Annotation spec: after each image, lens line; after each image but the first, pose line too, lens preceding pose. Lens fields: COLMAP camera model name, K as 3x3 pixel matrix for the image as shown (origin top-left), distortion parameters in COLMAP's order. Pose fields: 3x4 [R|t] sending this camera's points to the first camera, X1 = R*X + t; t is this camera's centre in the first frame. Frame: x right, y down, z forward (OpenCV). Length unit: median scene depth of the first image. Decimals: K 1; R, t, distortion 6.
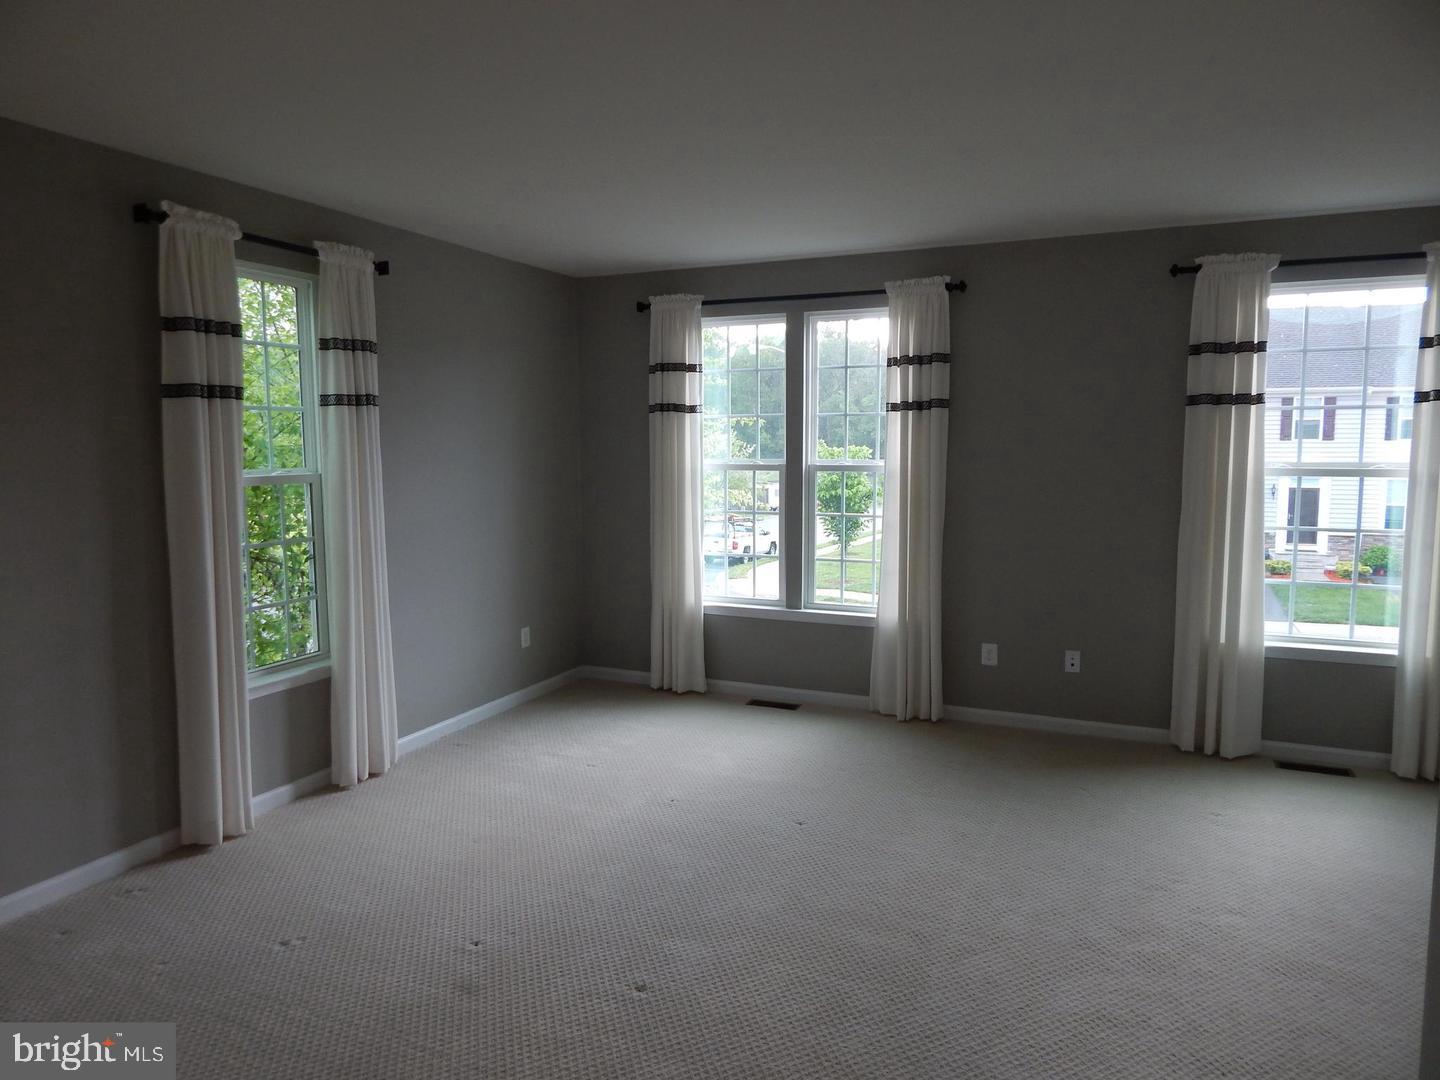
lens RADIAL K [[957.4, 0, 720.0], [0, 957.4, 540.0], [0, 0, 1]] dist [-0.005826, -0.001223]
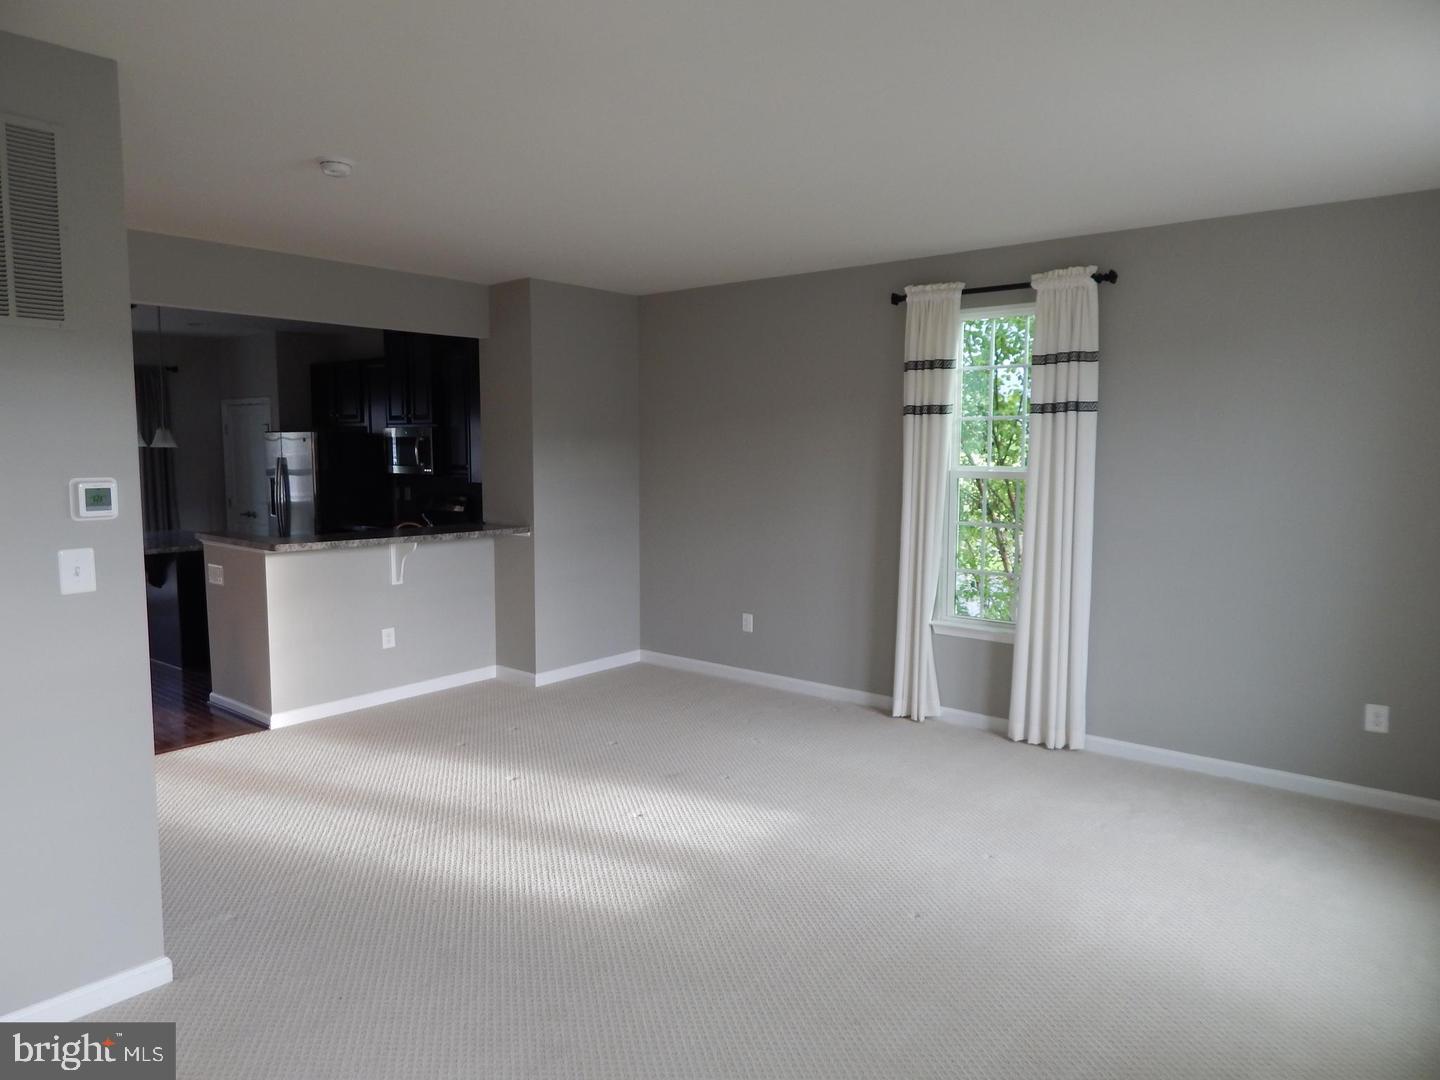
lens RADIAL K [[957.4, 0, 720.0], [0, 957.4, 540.0], [0, 0, 1]] dist [-0.005826, -0.001223]
pose [[-0.262040, 0.095992, -0.960271, 0.845135], [-0.102162, 0.986690, 0.126511, -0.099657], [0.959634, 0.131254, -0.248746, 0.965840]]
